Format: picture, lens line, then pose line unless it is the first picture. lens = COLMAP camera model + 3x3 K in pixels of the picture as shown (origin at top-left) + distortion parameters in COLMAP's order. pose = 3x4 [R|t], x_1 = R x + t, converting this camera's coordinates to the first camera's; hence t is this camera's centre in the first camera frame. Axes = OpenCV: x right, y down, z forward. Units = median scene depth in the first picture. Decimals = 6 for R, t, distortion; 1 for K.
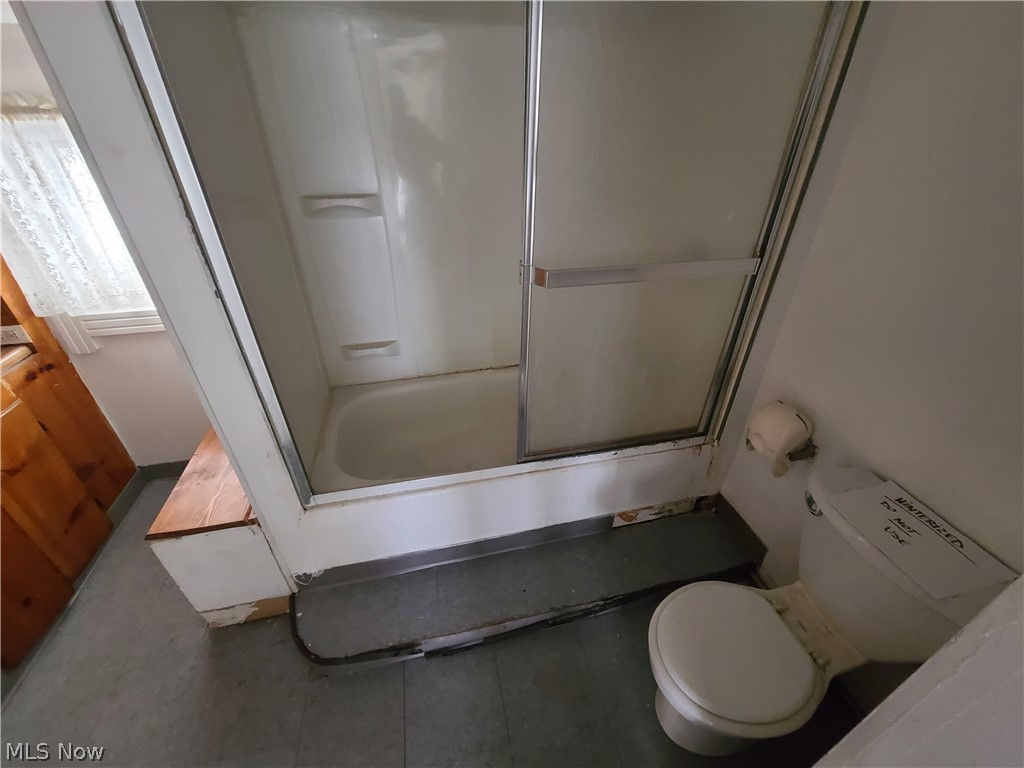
lens RADIAL K [[420.0, 0, 510.4], [0, 420.0, 383.1], [0, 0, 1]] dist [0.001704, -0.000373]
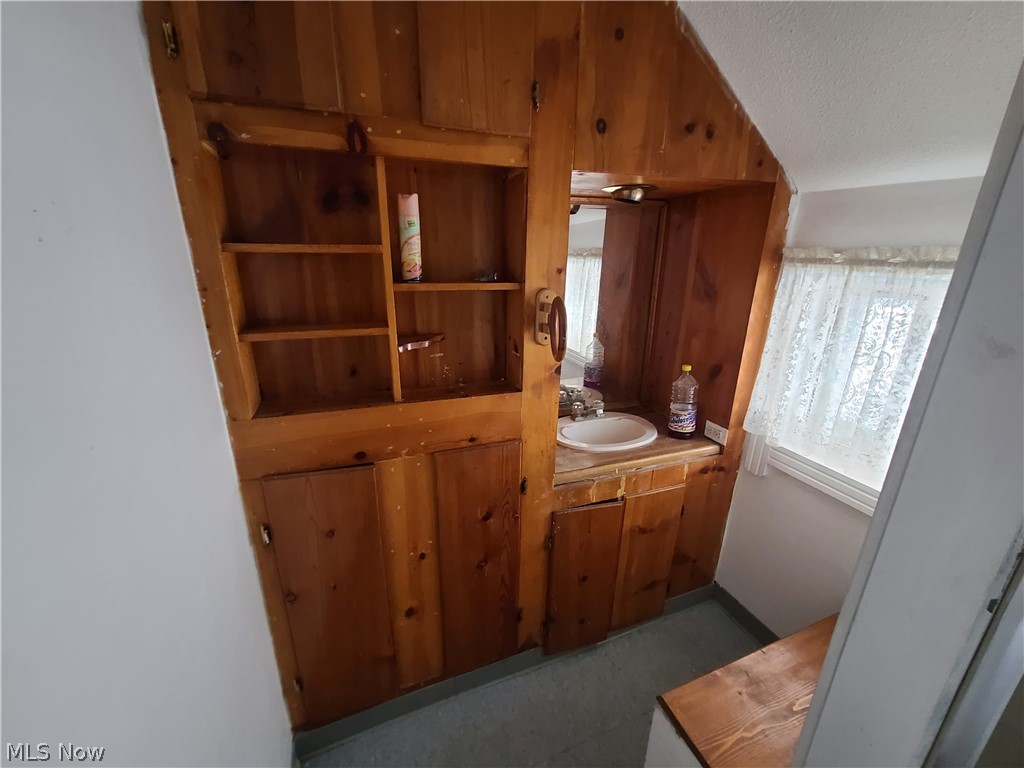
lens RADIAL K [[420.0, 0, 513.1], [0, 420.0, 382.2], [0, 0, 1]] dist [0.001704, -0.000373]
pose [[0.143614, 0.304410, -0.941653, -0.249781], [-0.544911, 0.818608, 0.181527, -0.135058], [0.826104, 0.487047, 0.283440, 0.163215]]
